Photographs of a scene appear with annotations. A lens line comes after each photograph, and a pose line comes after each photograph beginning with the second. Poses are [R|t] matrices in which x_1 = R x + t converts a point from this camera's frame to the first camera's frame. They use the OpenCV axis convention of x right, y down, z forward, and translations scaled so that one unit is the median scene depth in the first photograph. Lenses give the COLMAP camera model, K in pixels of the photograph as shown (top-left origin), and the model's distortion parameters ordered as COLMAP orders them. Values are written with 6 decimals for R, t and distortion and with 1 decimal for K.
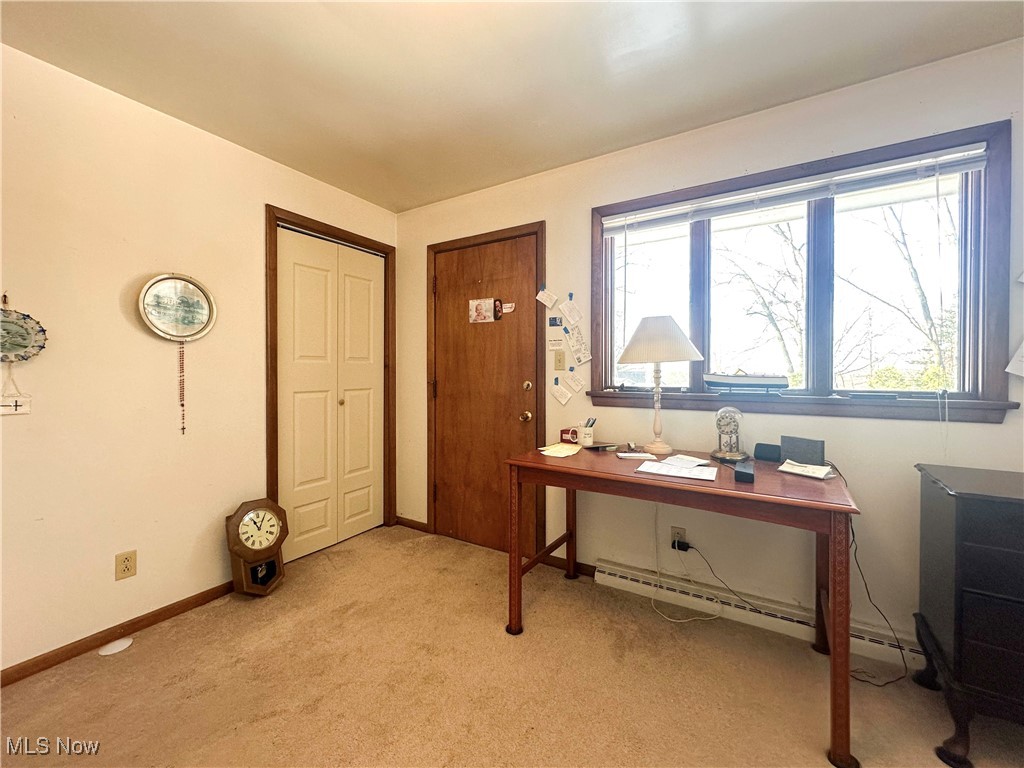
lens RADIAL K [[431.9, 0, 513.7], [0, 431.9, 381.9], [0, 0, 1]] dist [-0.002090, 0.000449]
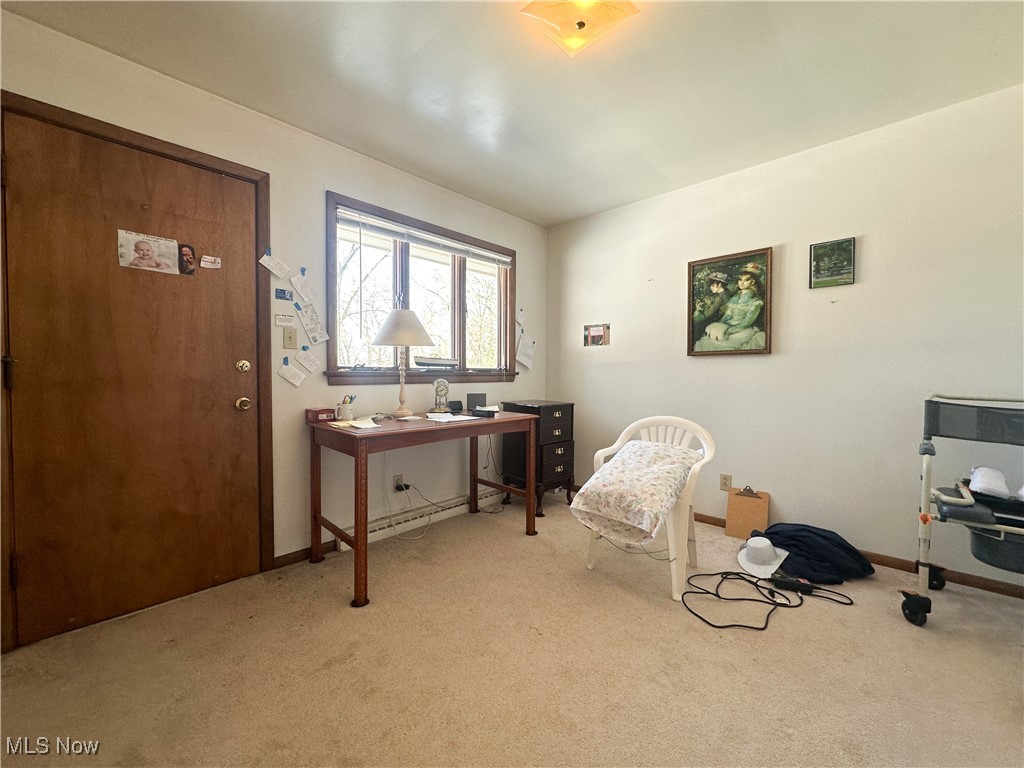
lens RADIAL K [[431.9, 0, 513.7], [0, 431.9, 381.9], [0, 0, 1]] dist [-0.002090, 0.000449]
pose [[0.162088, -0.029083, 0.986348, -0.722487], [0.007319, 0.999574, 0.028271, 0.020257], [-0.986749, 0.002636, 0.162231, 0.386652]]
